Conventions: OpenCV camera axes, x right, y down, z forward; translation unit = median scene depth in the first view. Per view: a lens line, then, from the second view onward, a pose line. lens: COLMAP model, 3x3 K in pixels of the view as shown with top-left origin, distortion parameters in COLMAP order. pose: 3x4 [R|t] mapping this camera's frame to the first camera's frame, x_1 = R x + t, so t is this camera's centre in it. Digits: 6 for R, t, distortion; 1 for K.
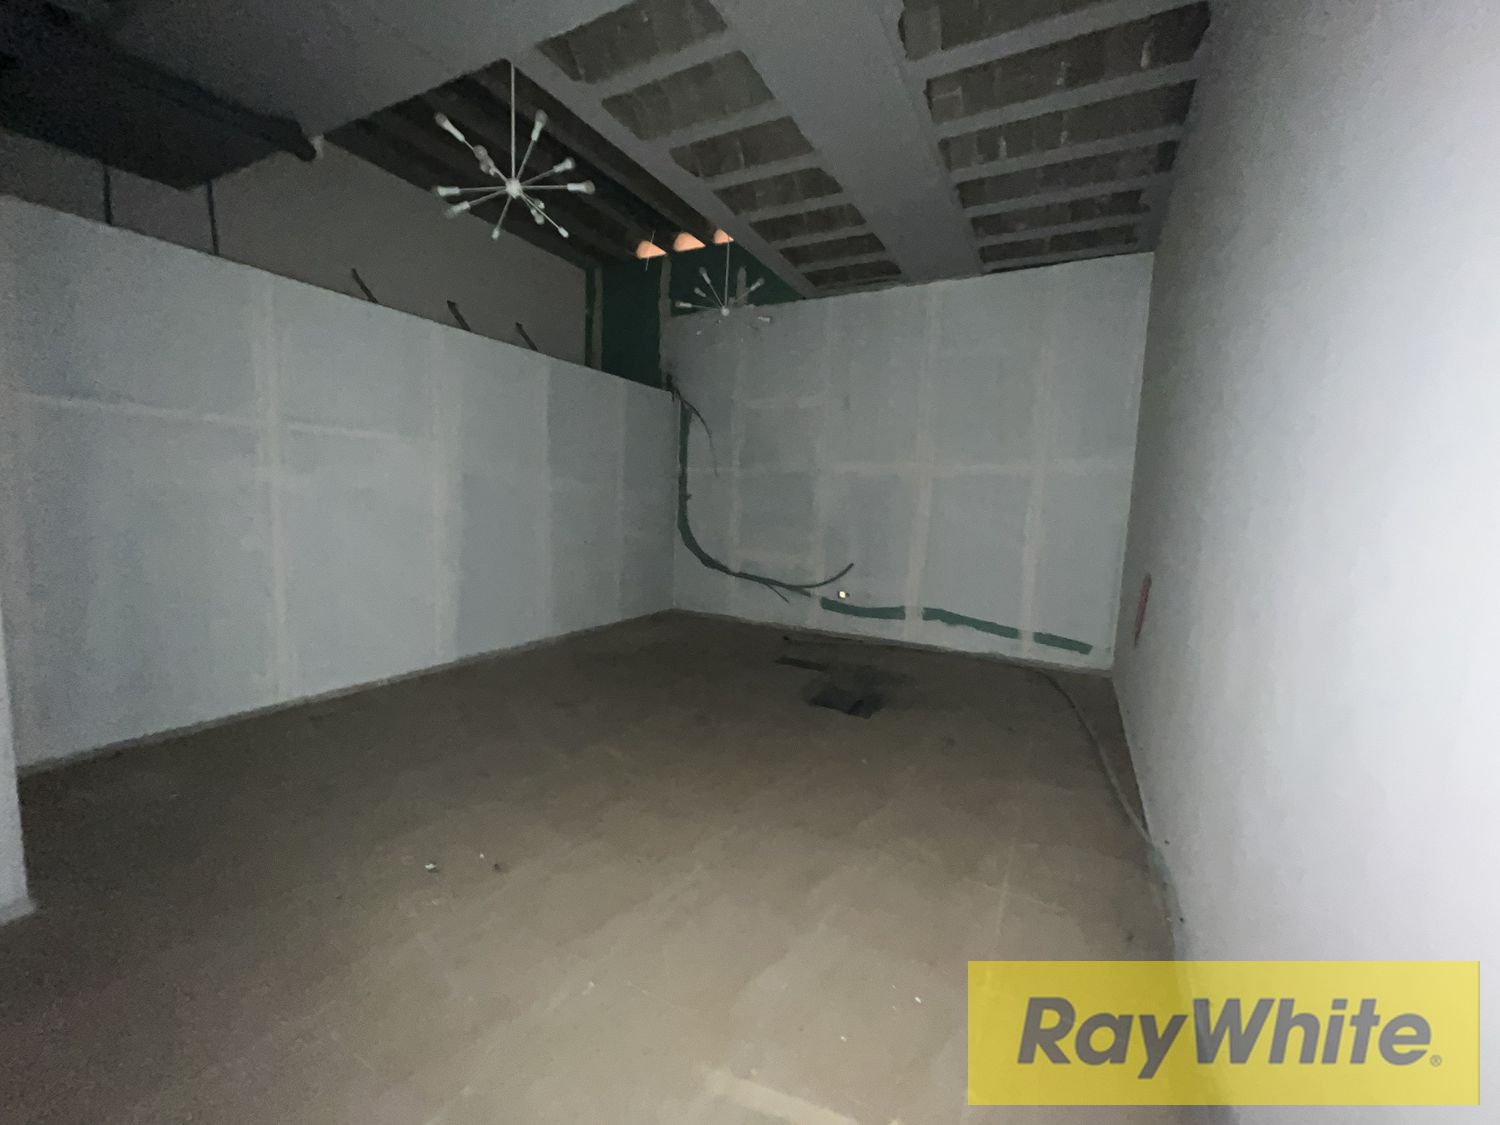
lens RADIAL K [[601.7, 0, 752.3], [0, 601.7, 563.0], [0, 0, 1]] dist [-0.002272, -0.000444]
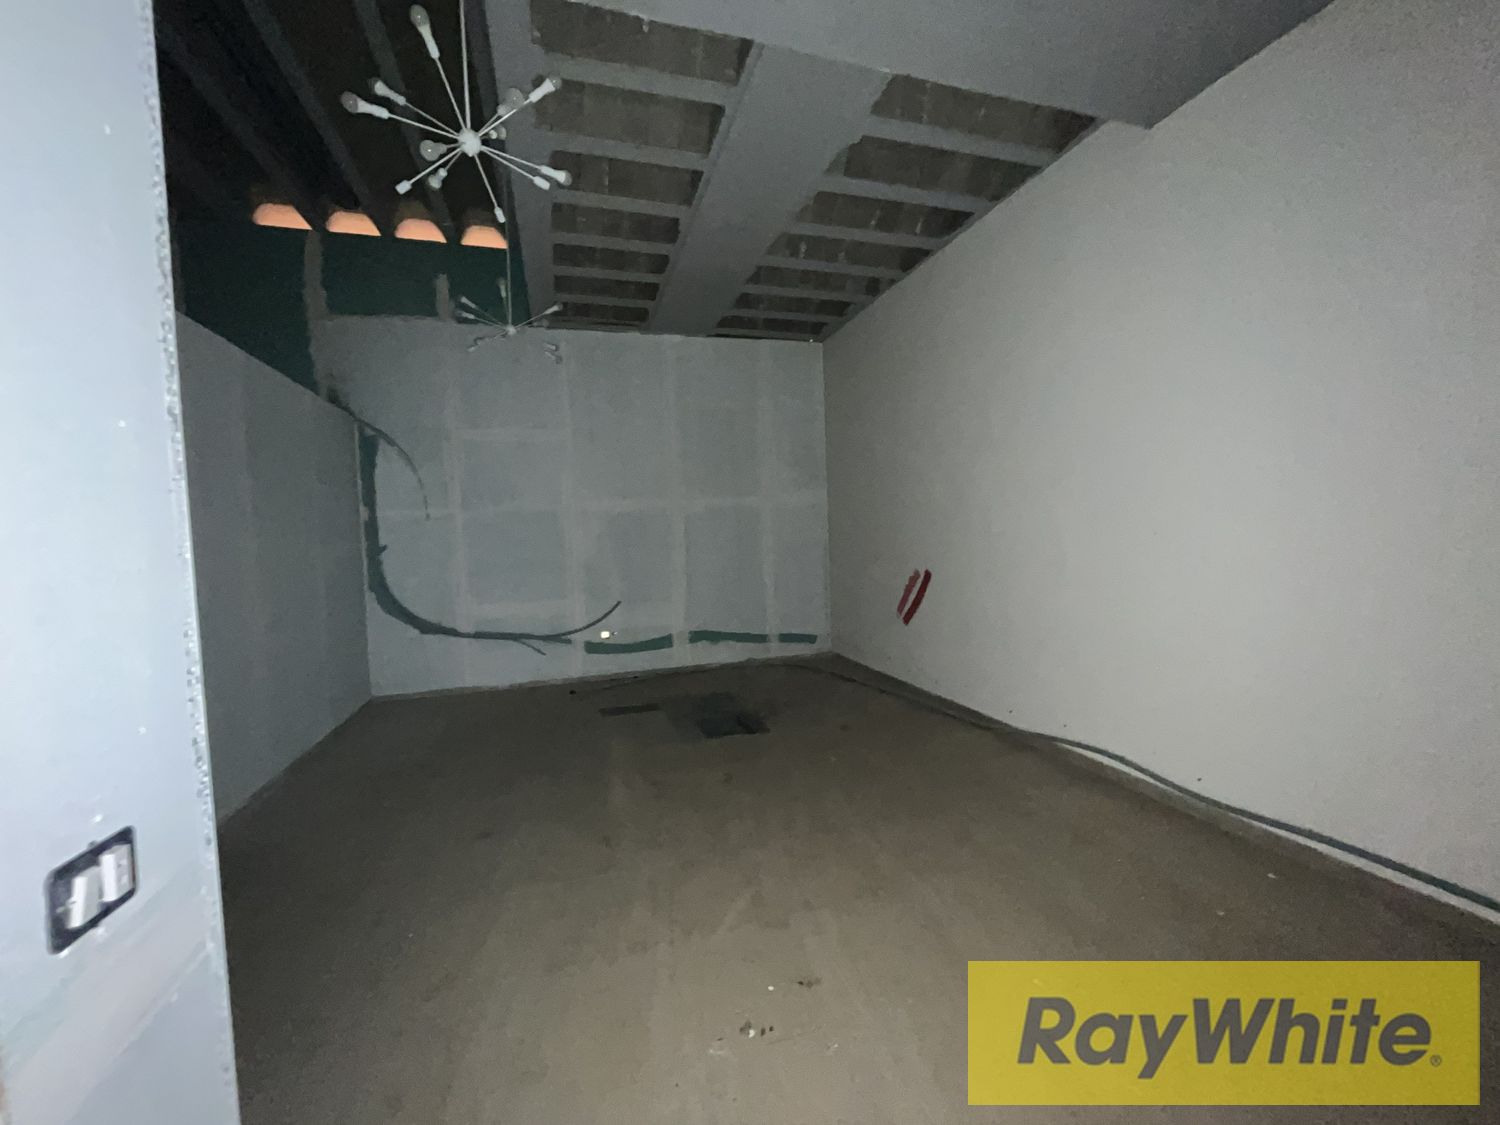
lens RADIAL K [[601.7, 0, 752.0], [0, 601.7, 566.7], [0, 0, 1]] dist [-0.002272, -0.000444]
pose [[0.704988, -0.100270, 0.702095, -0.377216], [0.134560, 0.990885, 0.006399, -0.032840], [-0.696337, 0.089963, 0.712054, 0.143244]]
